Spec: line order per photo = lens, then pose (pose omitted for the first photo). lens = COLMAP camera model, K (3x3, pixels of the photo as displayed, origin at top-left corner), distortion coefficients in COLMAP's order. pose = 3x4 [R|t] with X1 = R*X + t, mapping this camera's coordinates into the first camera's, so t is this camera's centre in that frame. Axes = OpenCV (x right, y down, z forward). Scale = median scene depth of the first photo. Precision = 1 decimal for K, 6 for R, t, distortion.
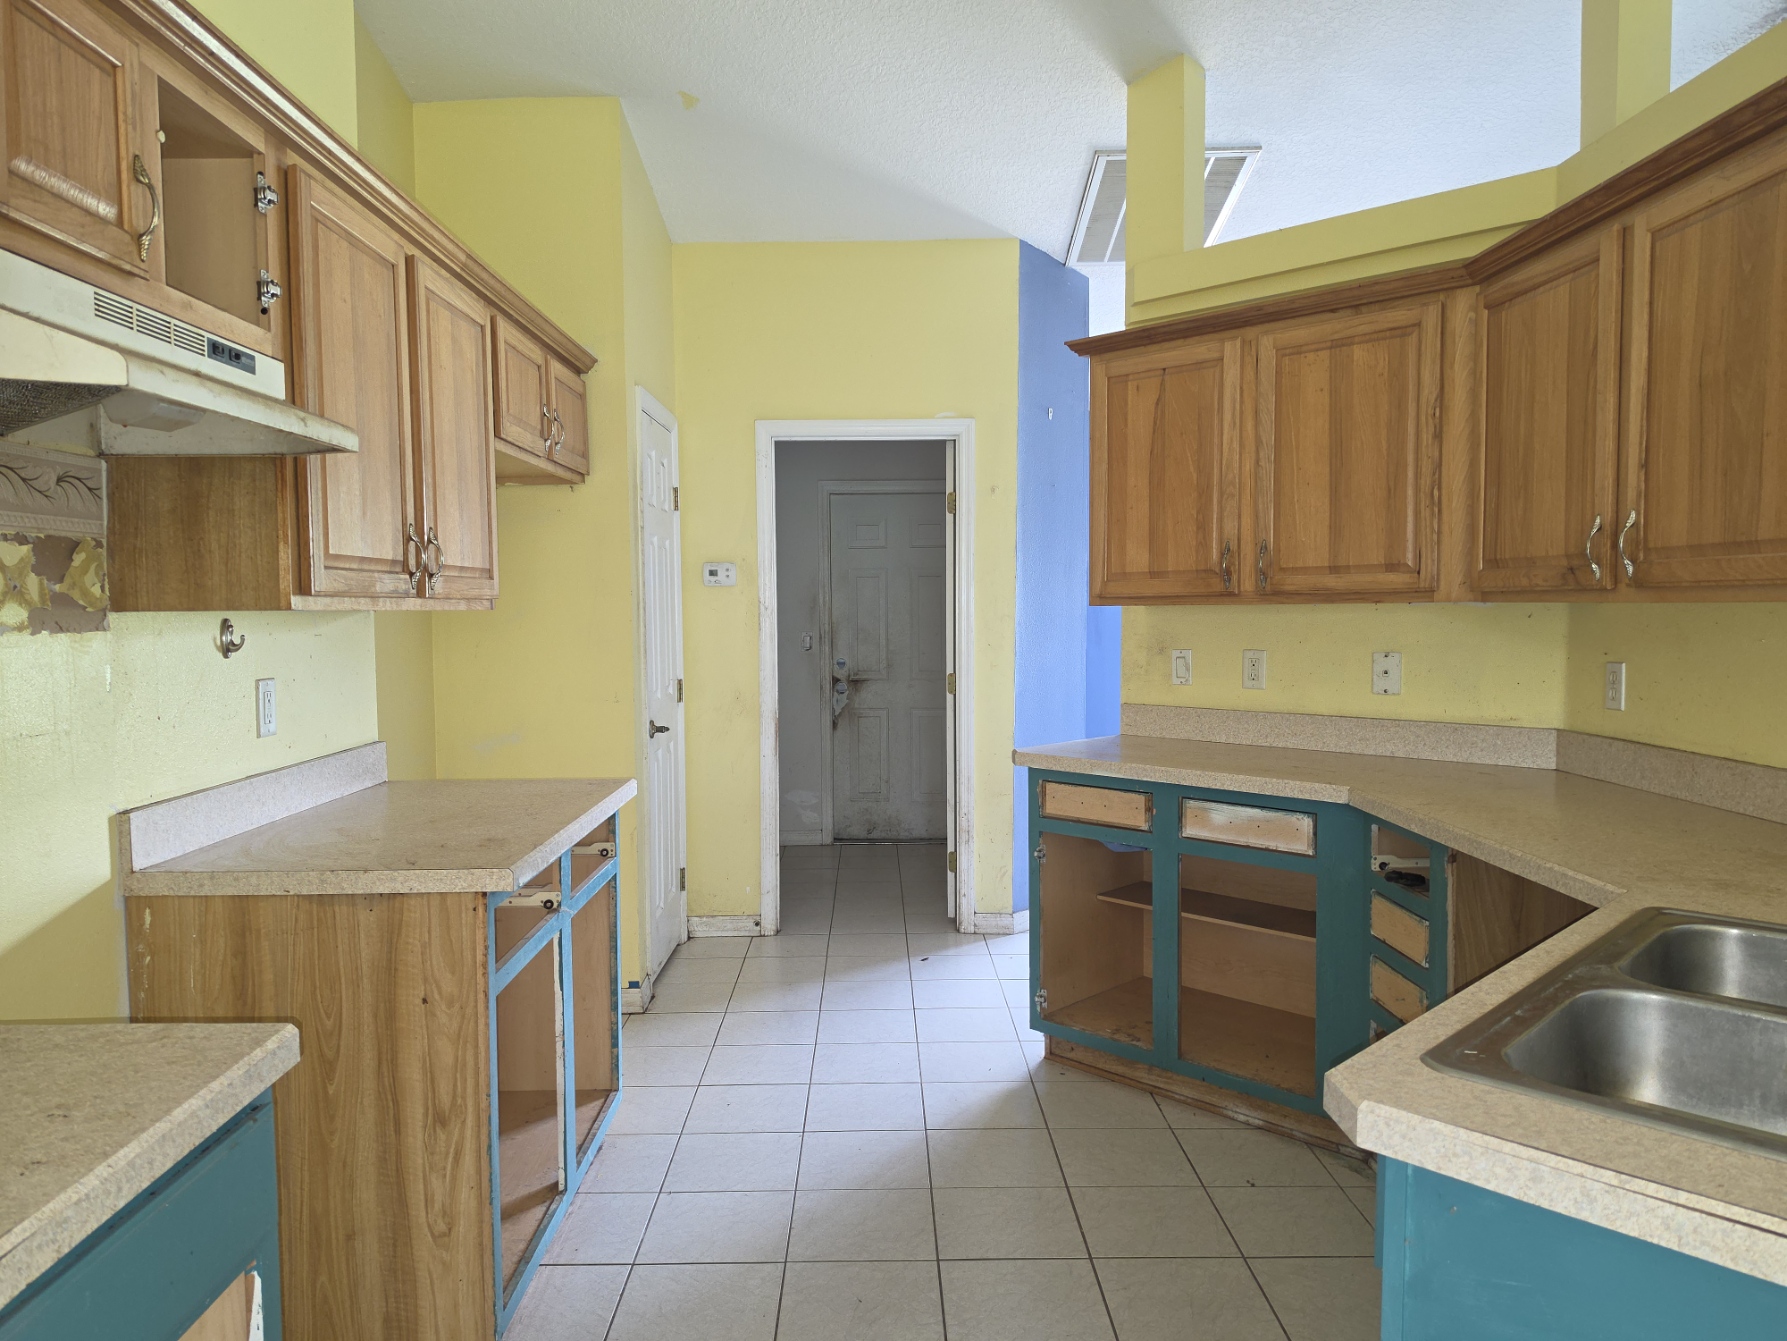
lens RADIAL K [[1245.3, 0, 885.5], [0, 1245.3, 680.0], [0, 0, 1]] dist [0.062700, -0.055815]
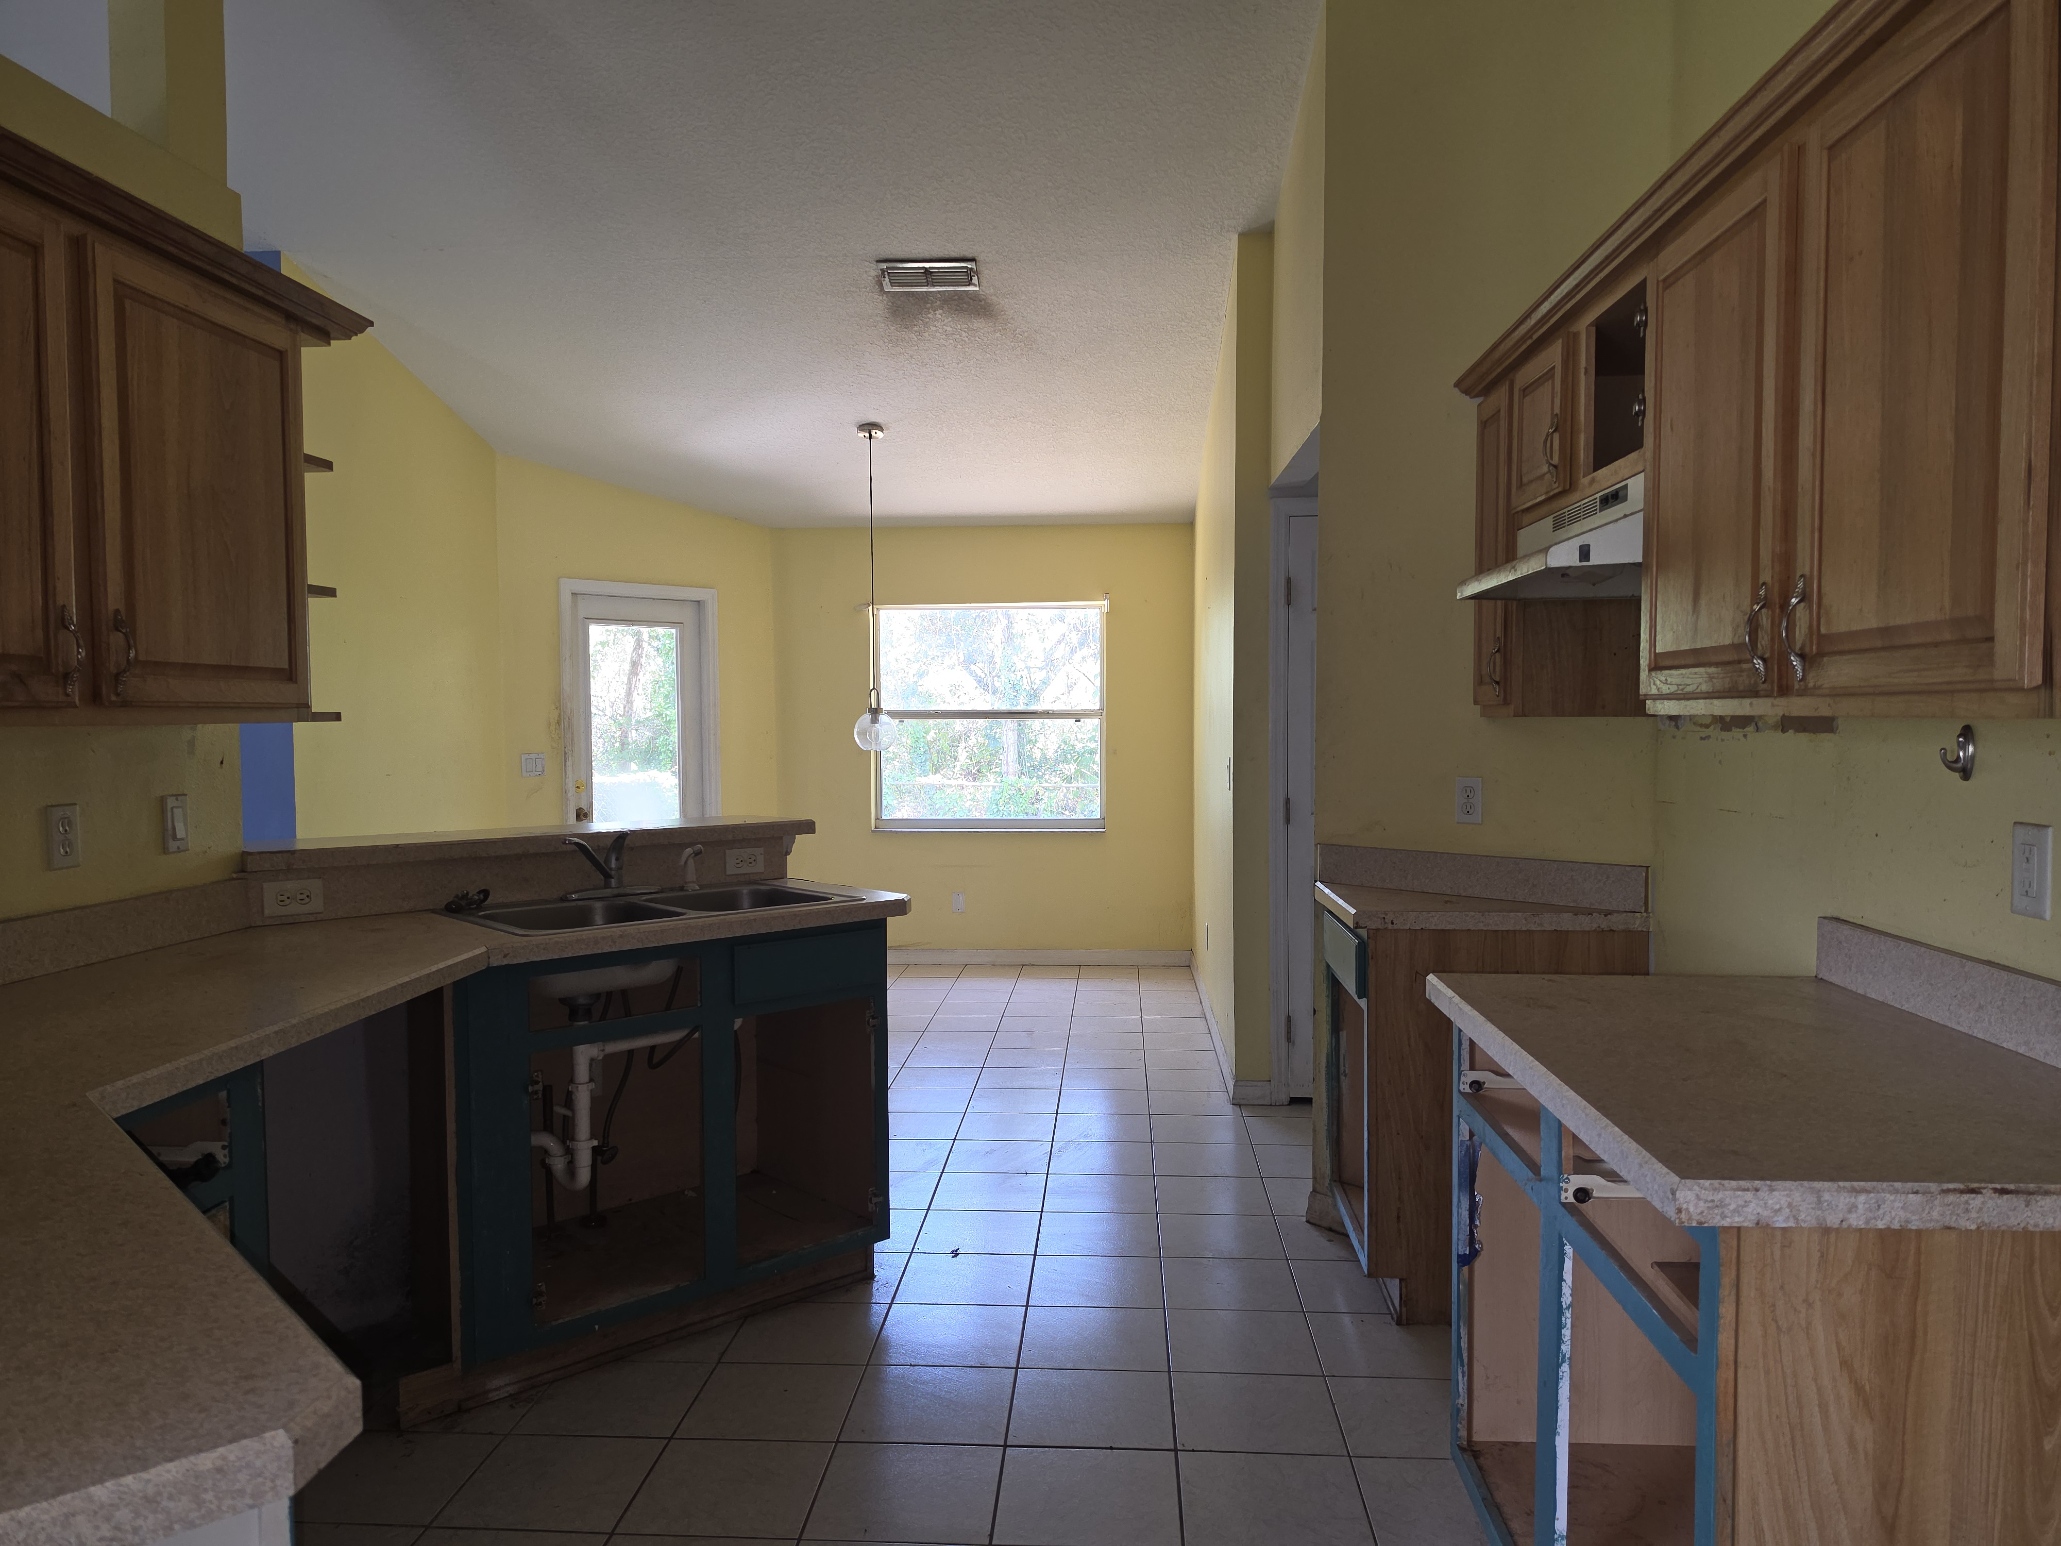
lens RADIAL K [[1436.2, 0, 1021.7], [0, 1436.2, 786.0], [0, 0, 1]] dist [0.062700, -0.055815]
pose [[-0.996617, 0.007381, 0.081852, -0.068089], [0.016210, 0.994047, 0.107737, -0.127521], [-0.080570, 0.108700, -0.990804, 2.131370]]
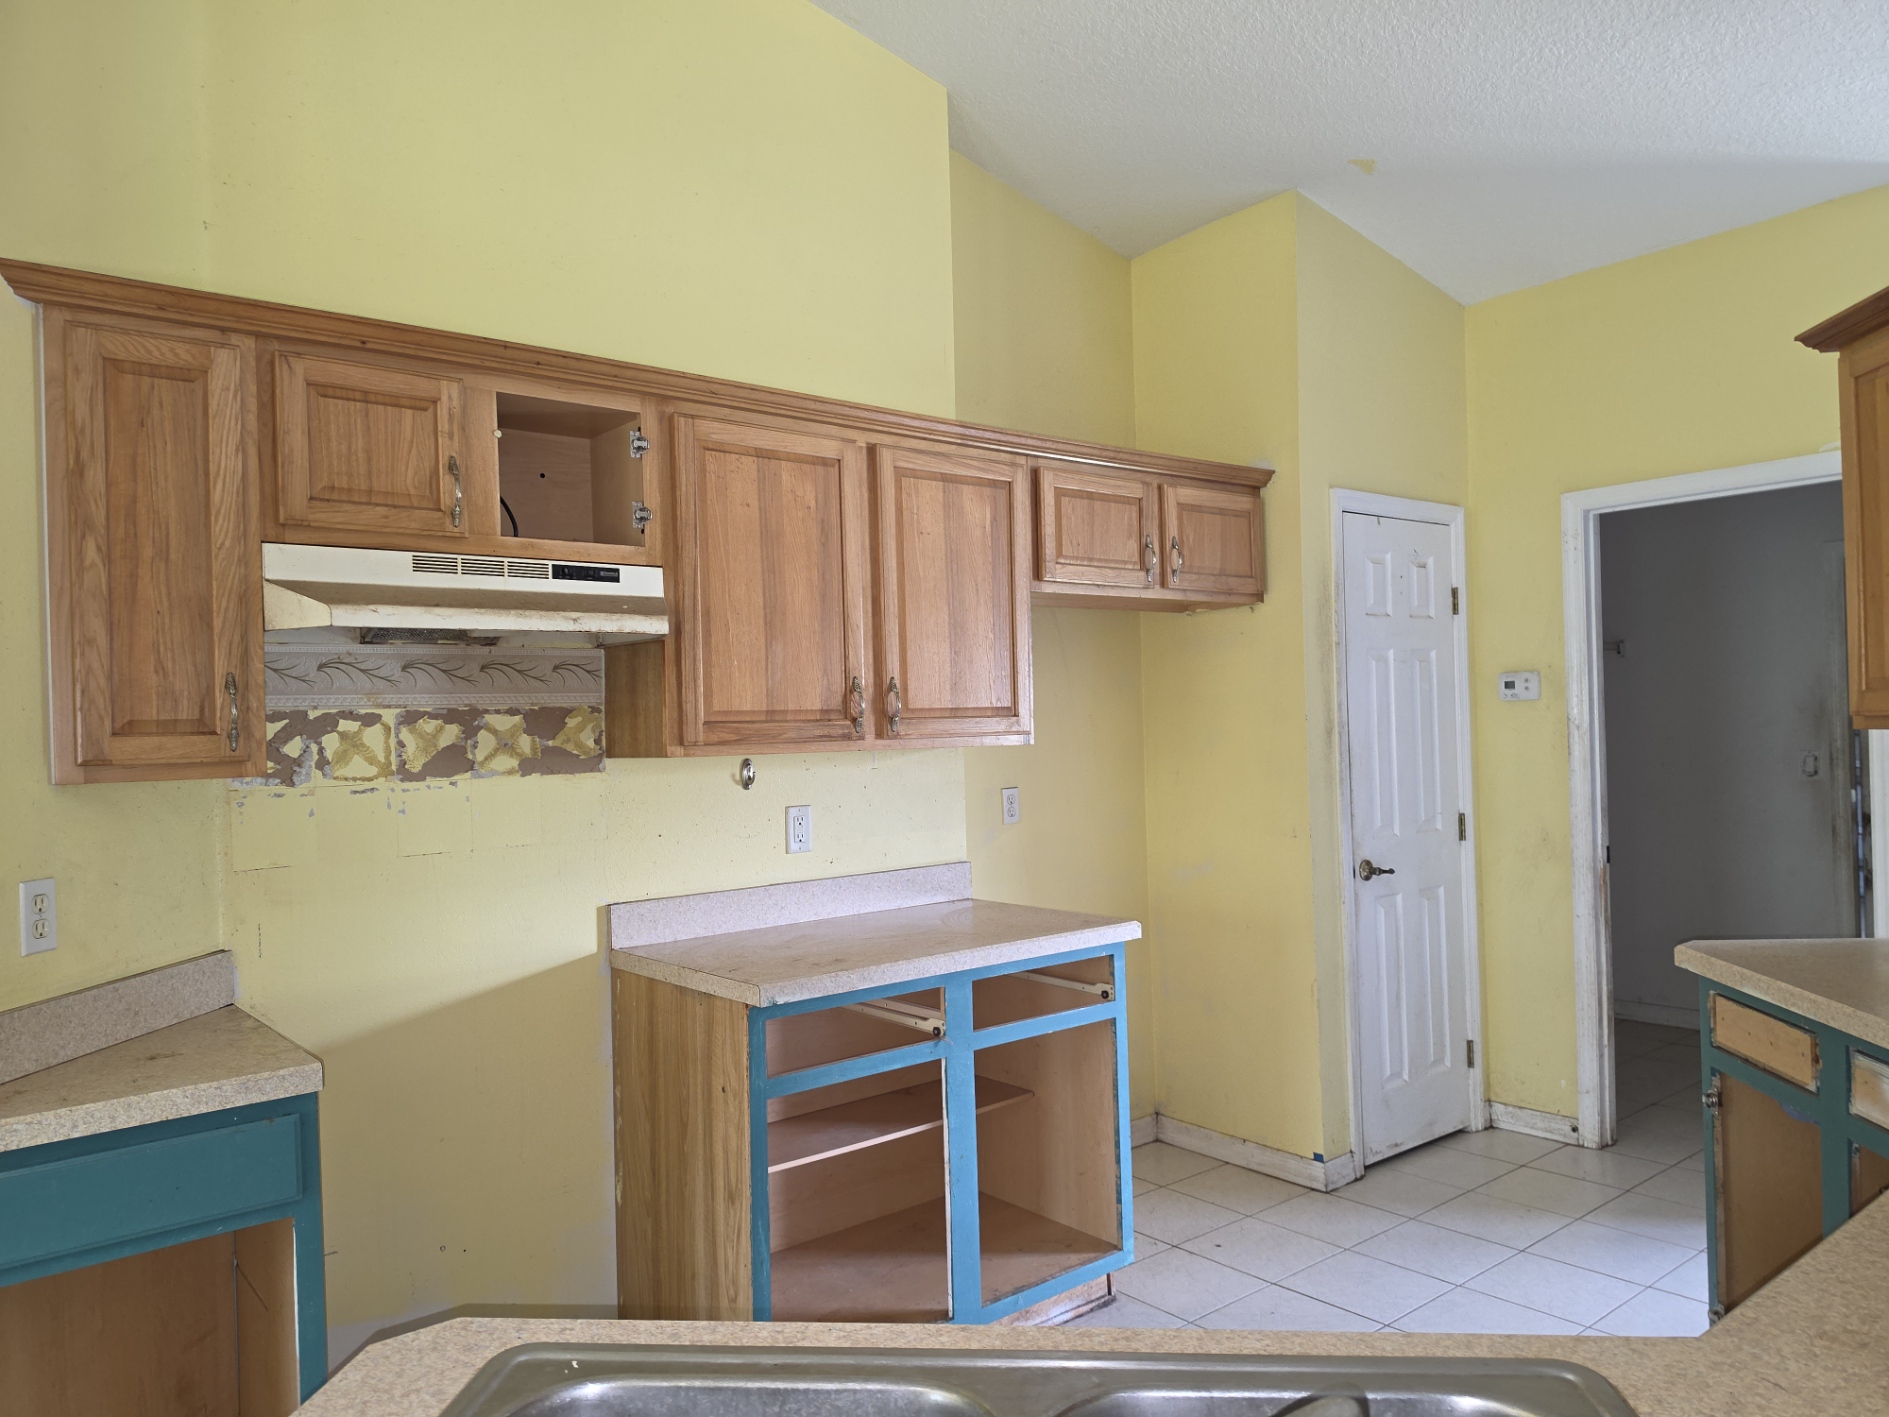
lens RADIAL K [[1316.4, 0, 933.8], [0, 1316.4, 716.9], [0, 0, 1]] dist [0.062700, -0.055815]
pose [[0.629868, -0.016618, -0.776524, 0.720329], [-0.023985, 0.998878, -0.040831, -0.047167], [0.776332, 0.044343, 0.628763, 0.357187]]
